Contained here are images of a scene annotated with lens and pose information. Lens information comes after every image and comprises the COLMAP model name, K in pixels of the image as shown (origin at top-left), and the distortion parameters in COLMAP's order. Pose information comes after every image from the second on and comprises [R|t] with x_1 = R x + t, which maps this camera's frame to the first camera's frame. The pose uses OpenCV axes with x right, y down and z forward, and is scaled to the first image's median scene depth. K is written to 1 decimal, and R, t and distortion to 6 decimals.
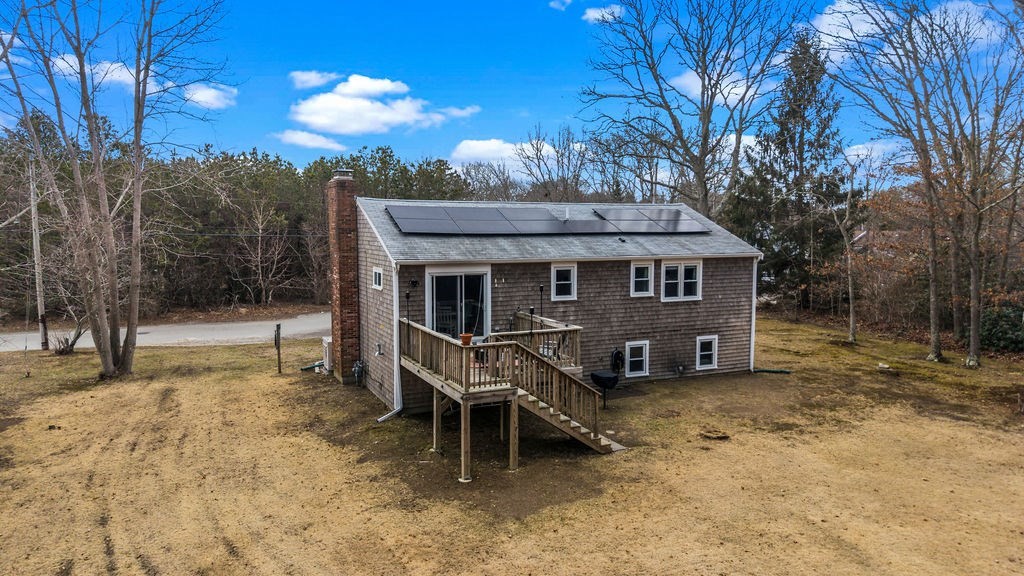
lens RADIAL K [[701.2, 0, 511.6], [0, 701.2, 287.9], [0, 0, 1]] dist [-0.001124, -0.000536]
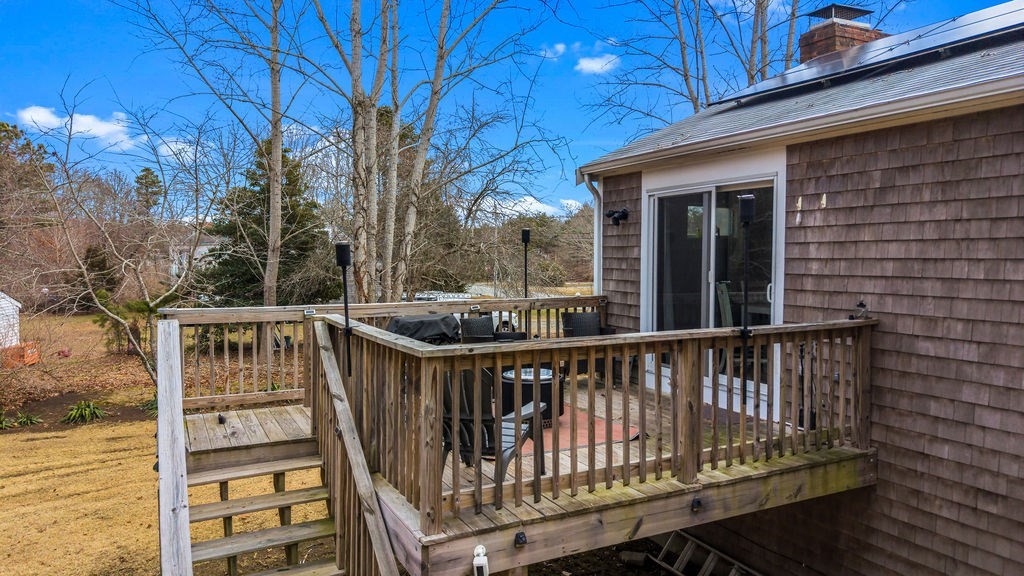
lens RADIAL K [[701.2, 0, 511.6], [0, 701.2, 286.0], [0, 0, 1]] dist [-0.001124, -0.000536]
pose [[-0.020603, 0.044306, -0.998806, 0.269276], [-0.074072, 0.996204, 0.045719, 0.019523], [0.997040, 0.074926, -0.017243, 0.898031]]
